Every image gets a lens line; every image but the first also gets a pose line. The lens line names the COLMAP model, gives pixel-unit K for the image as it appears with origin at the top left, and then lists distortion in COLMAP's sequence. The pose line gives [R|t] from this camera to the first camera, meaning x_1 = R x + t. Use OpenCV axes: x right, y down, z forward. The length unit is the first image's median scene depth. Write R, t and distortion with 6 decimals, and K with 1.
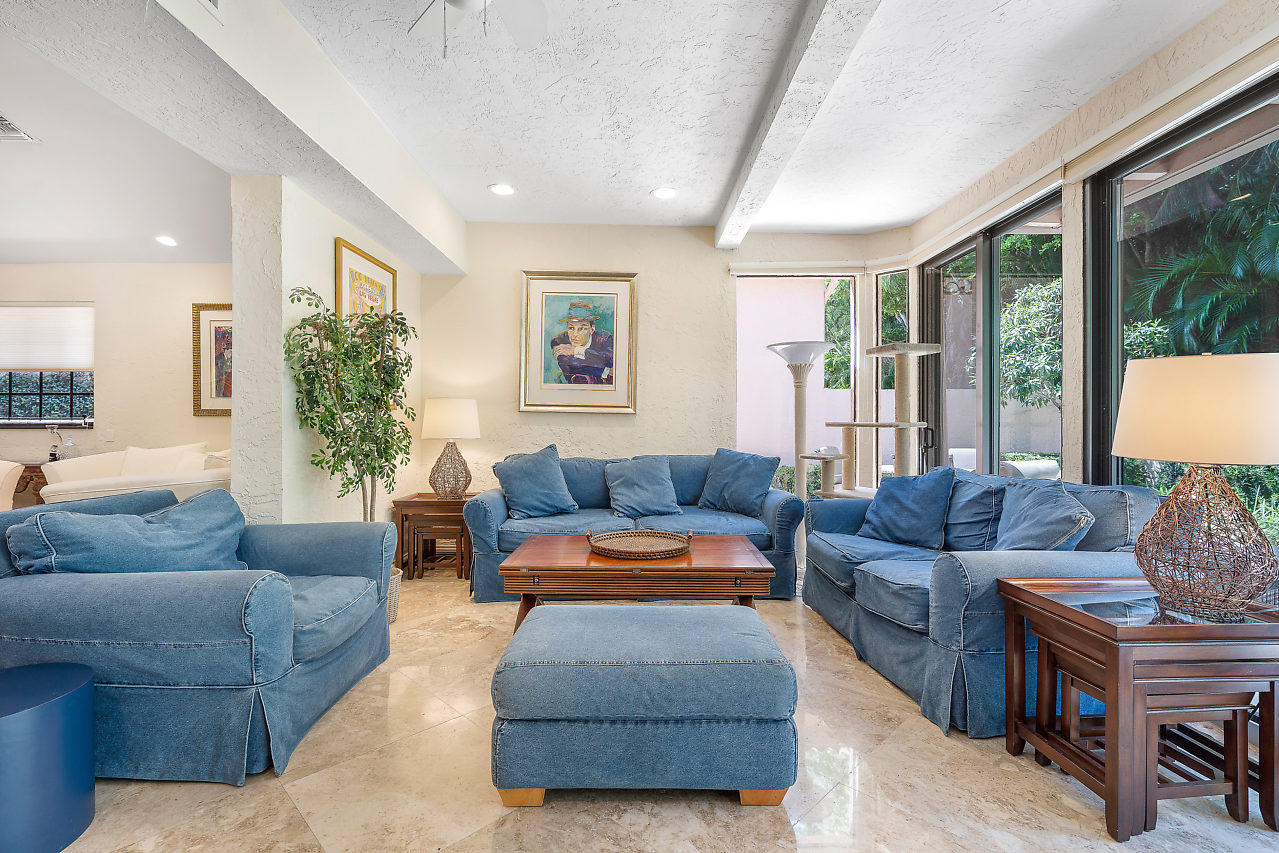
lens RADIAL K [[578.8, 0, 636.9], [0, 578.8, 420.8], [0, 0, 1]] dist [0.000455, 0.000130]
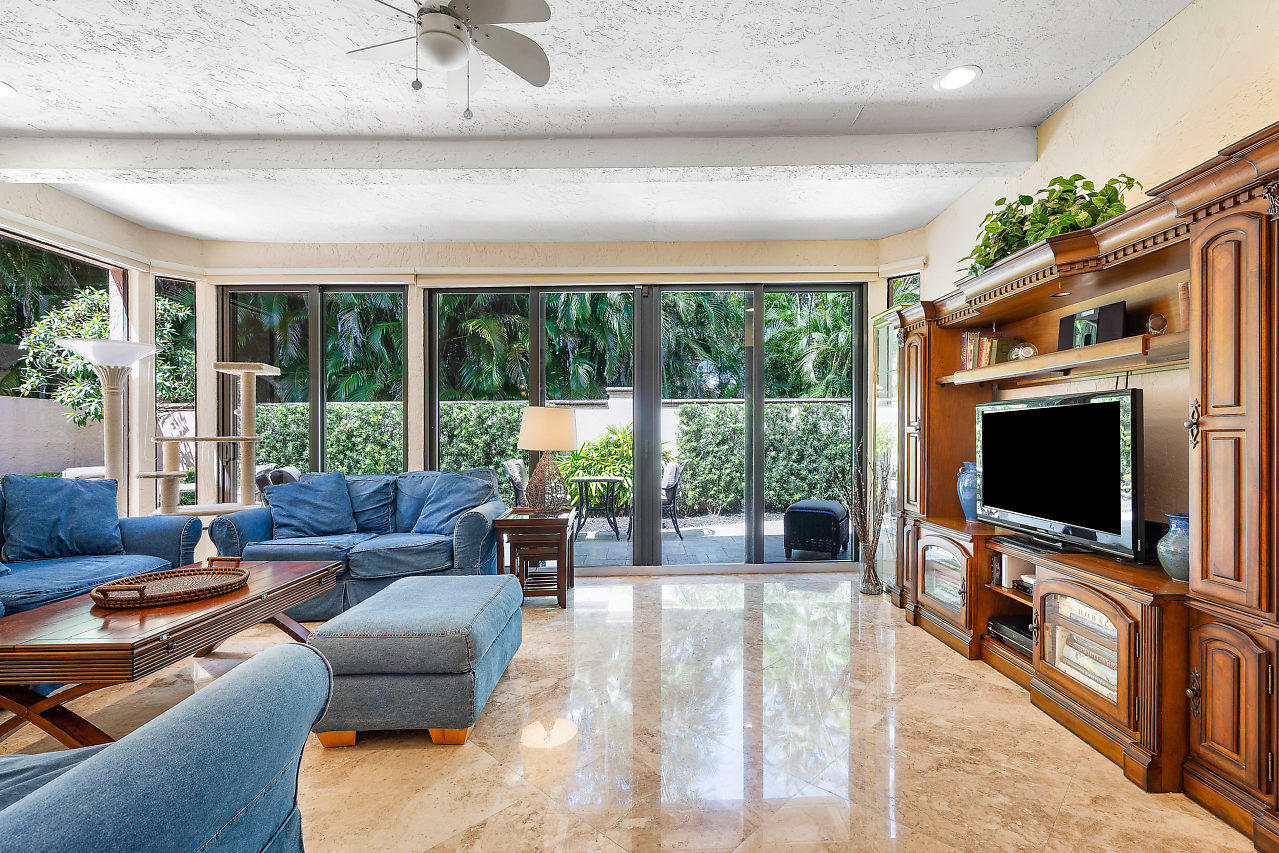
lens RADIAL K [[589.0, 0, 658.8], [0, 589.0, 433.7], [0, 0, 1]] dist [-0.003977, -0.000430]
pose [[-0.014956, 0.003827, 0.999881, -0.773999], [0.000246, 0.999993, -0.003823, 0.003612], [-0.999888, 0.000189, -0.014957, 0.313962]]
